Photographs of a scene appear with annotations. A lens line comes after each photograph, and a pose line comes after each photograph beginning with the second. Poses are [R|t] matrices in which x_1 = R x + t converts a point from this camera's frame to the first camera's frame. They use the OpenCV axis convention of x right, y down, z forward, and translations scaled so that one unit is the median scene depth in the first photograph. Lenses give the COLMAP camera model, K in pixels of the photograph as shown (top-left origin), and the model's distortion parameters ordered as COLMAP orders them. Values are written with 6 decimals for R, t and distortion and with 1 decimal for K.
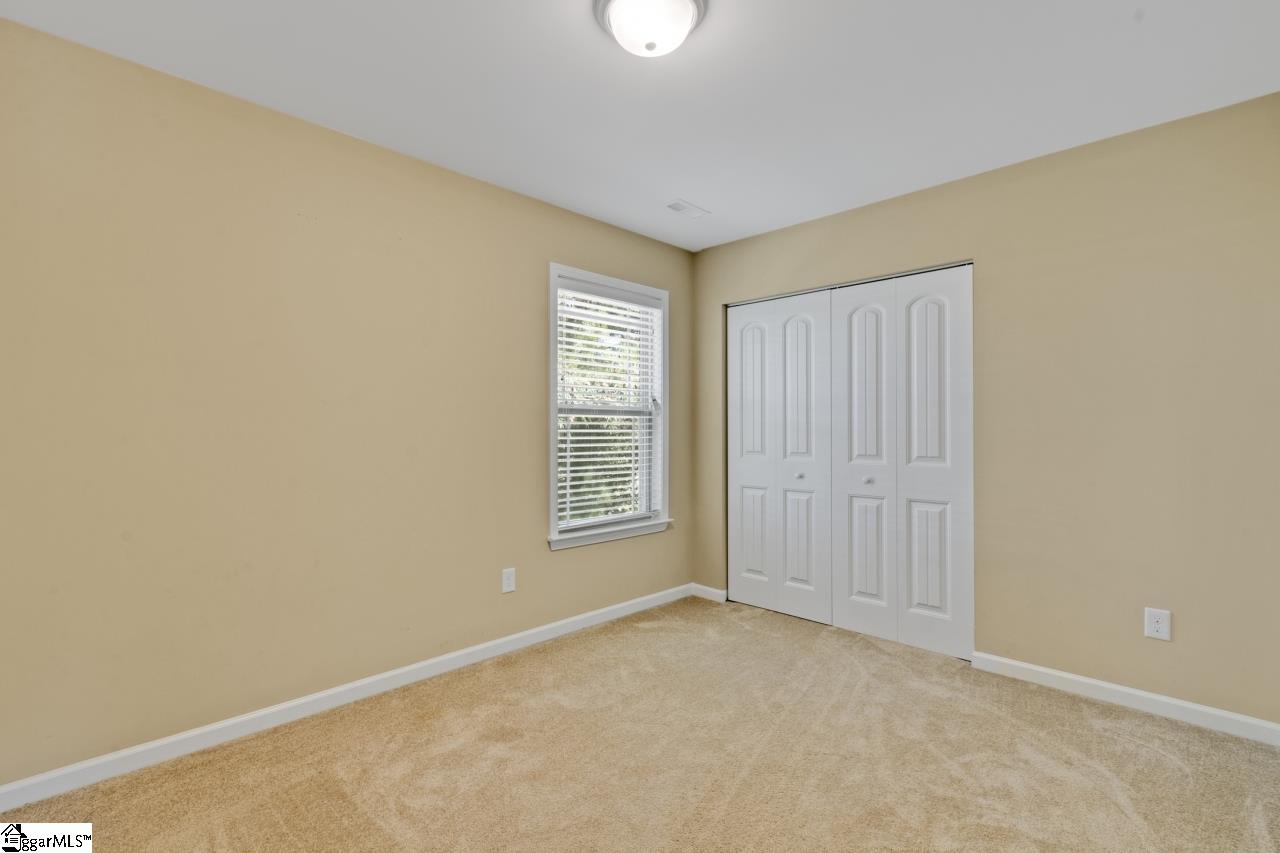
lens RADIAL K [[593.2, 0, 621.2], [0, 593.2, 433.7], [0, 0, 1]] dist [0.002728, -0.000105]
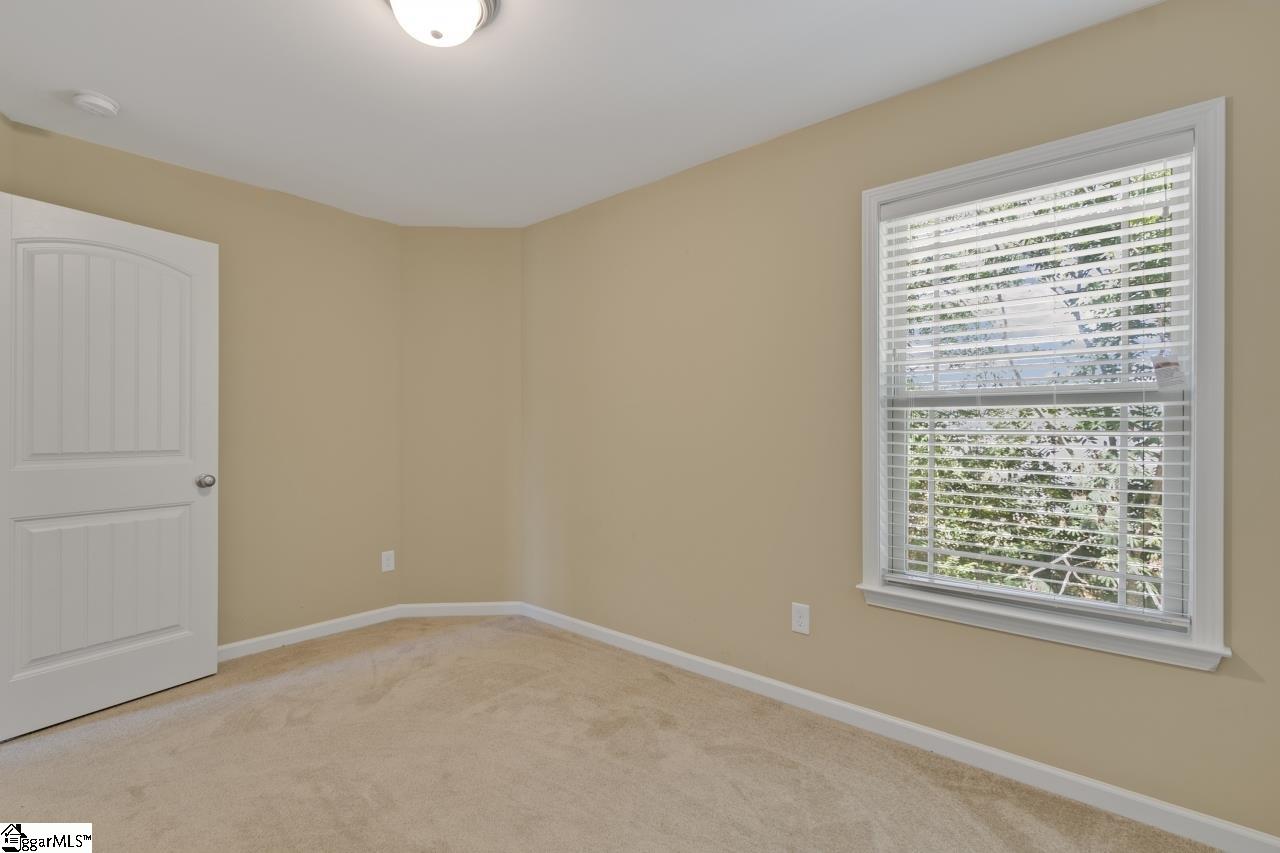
lens RADIAL K [[593.2, 0, 621.2], [0, 593.2, 433.7], [0, 0, 1]] dist [0.002728, -0.000105]
pose [[0.051030, 0.009634, -0.998651, 0.565450], [-0.006130, 0.999938, 0.009333, -0.008366], [0.998678, 0.005646, 0.051086, 0.678068]]
